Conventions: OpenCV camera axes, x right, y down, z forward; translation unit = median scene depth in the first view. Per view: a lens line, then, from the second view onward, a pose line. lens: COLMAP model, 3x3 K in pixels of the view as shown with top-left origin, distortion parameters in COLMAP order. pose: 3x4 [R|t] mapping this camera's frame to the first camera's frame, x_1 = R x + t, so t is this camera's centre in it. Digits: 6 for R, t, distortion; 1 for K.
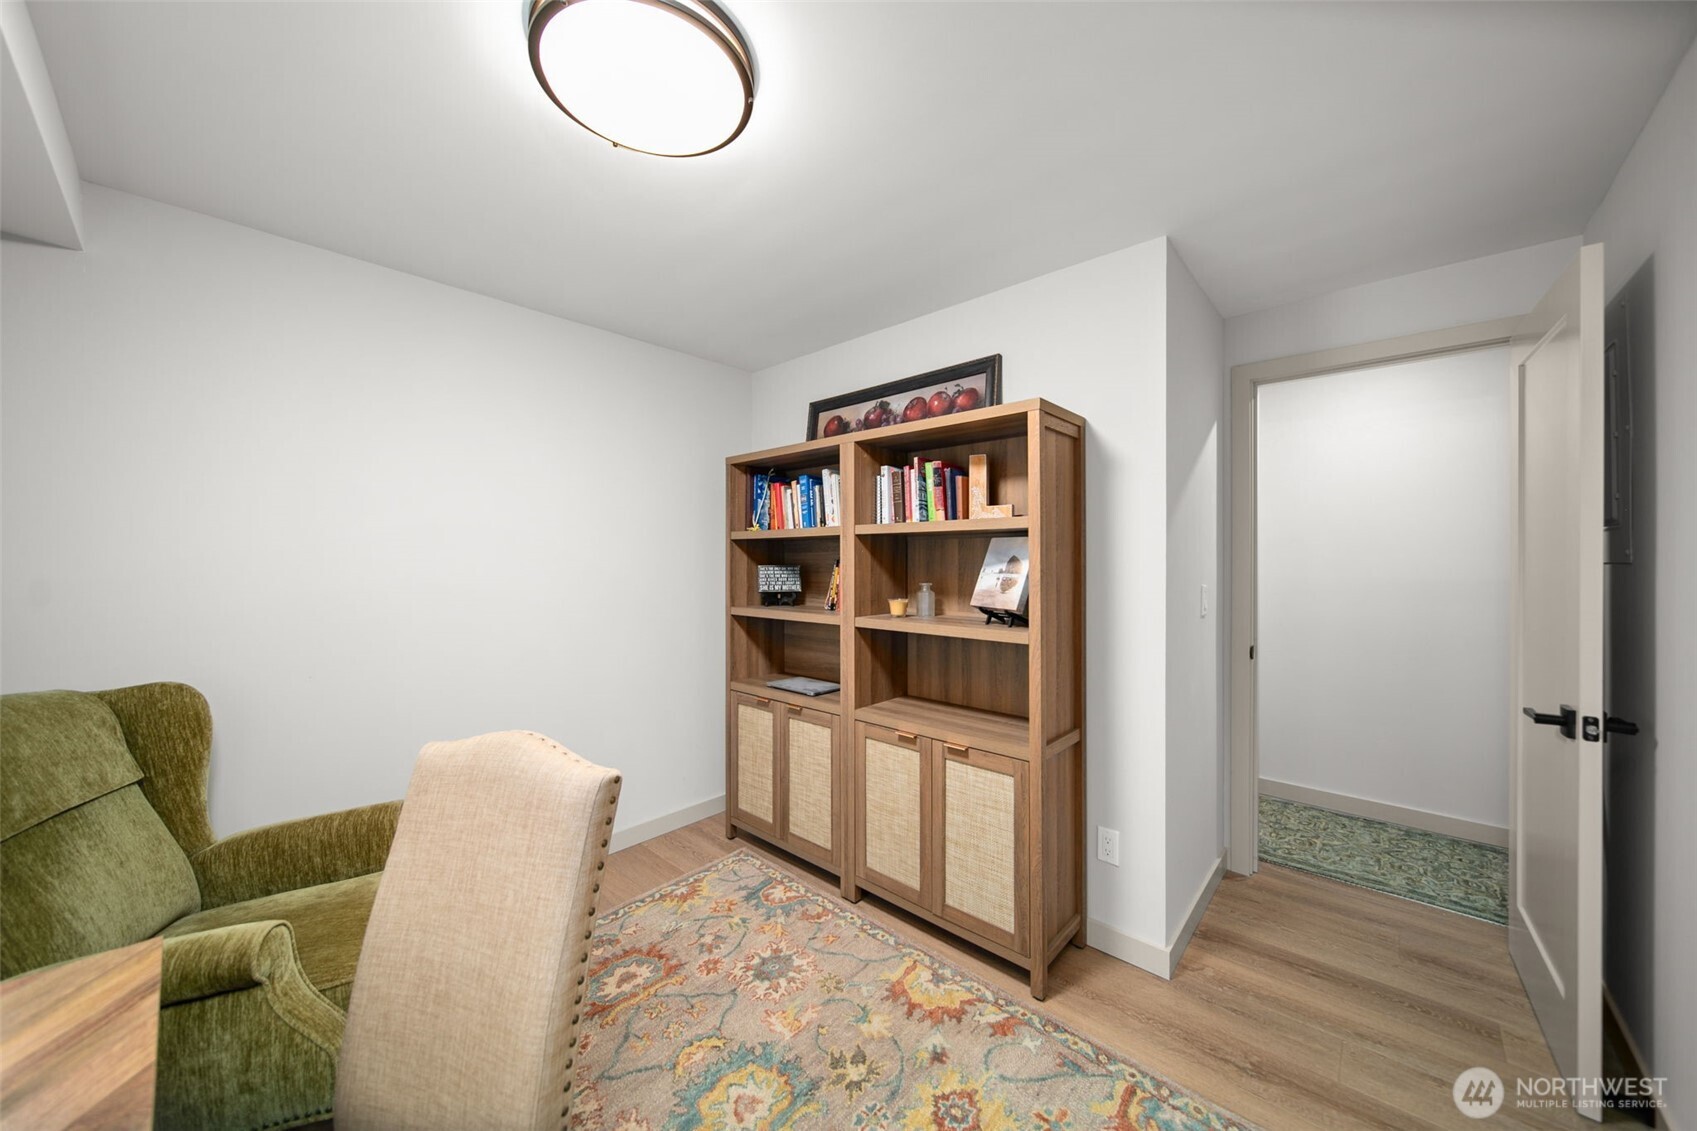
lens RADIAL K [[593.4, 0, 844.9], [0, 593.4, 564.3], [0, 0, 1]] dist [-0.002304, -0.000223]
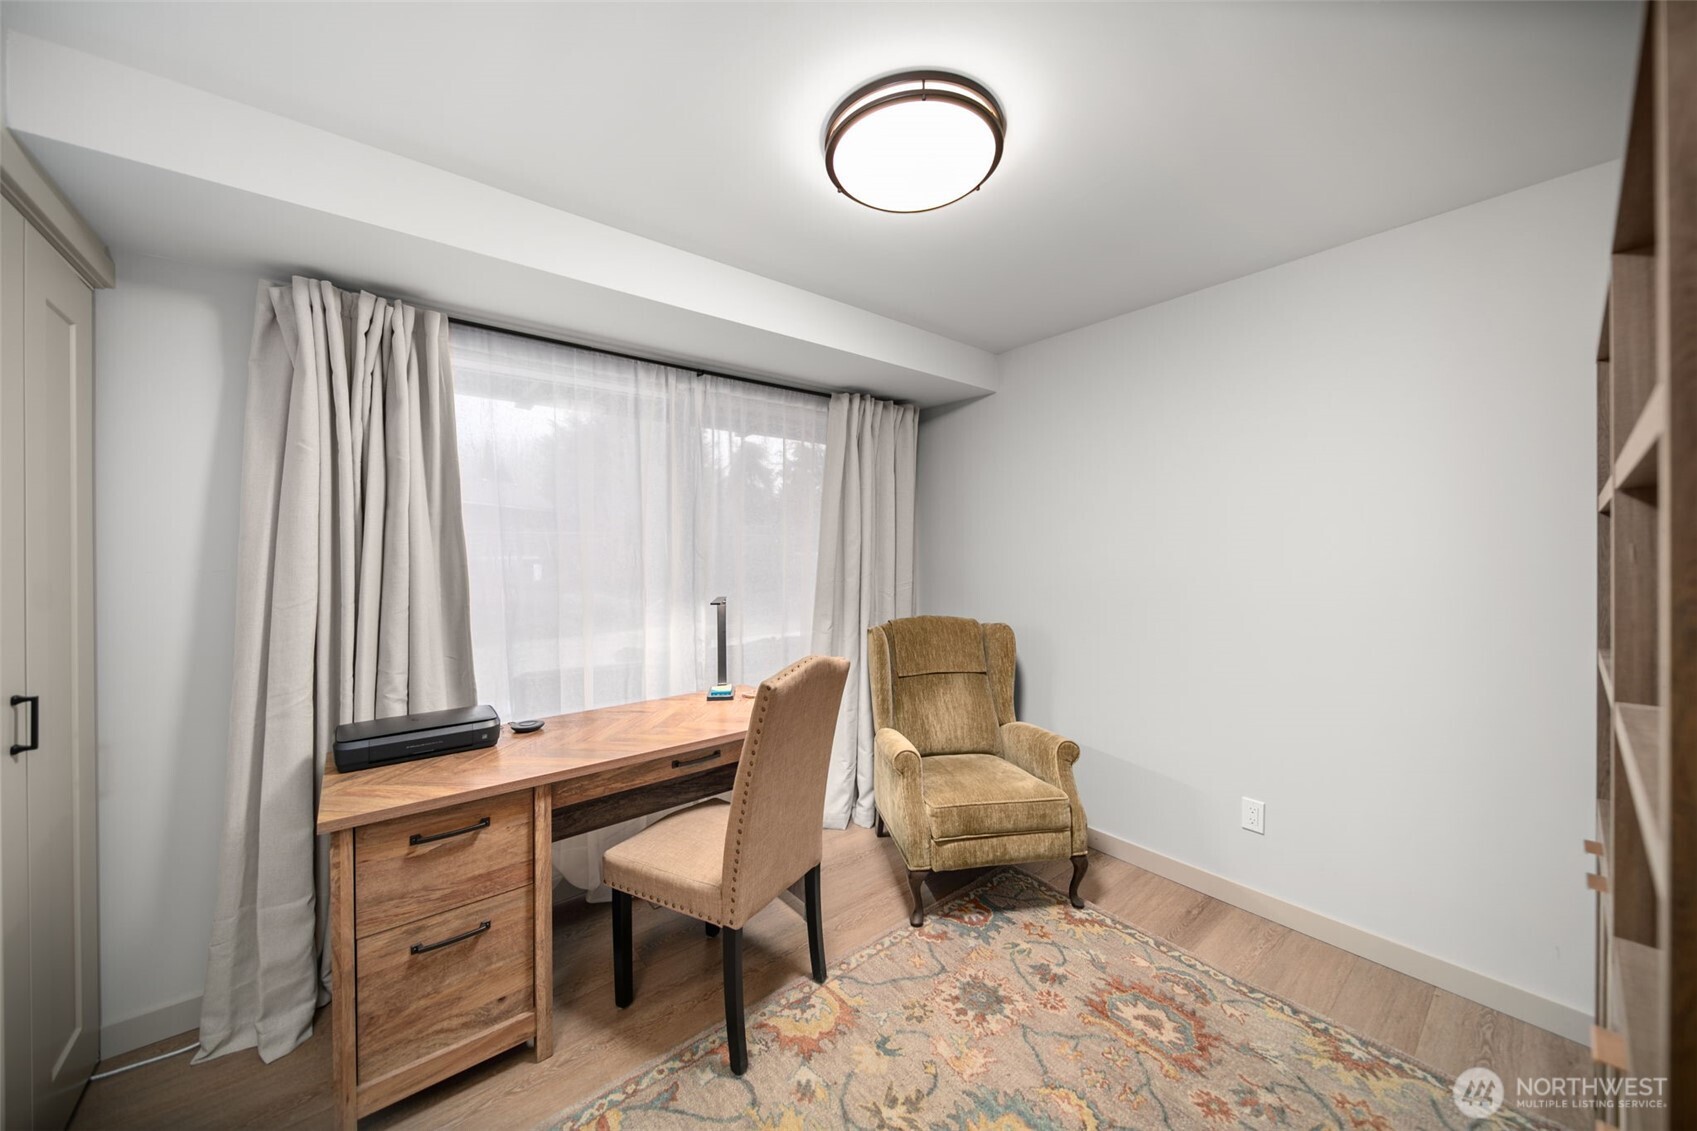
lens RADIAL K [[593.4, 0, 847.4], [0, 593.4, 560.1], [0, 0, 1]] dist [-0.002304, -0.000223]
pose [[-0.152312, 0.002865, -0.988328, 0.574149], [-0.000624, 0.999995, 0.002995, 0.003955], [0.988332, 0.001073, -0.152309, 0.681884]]
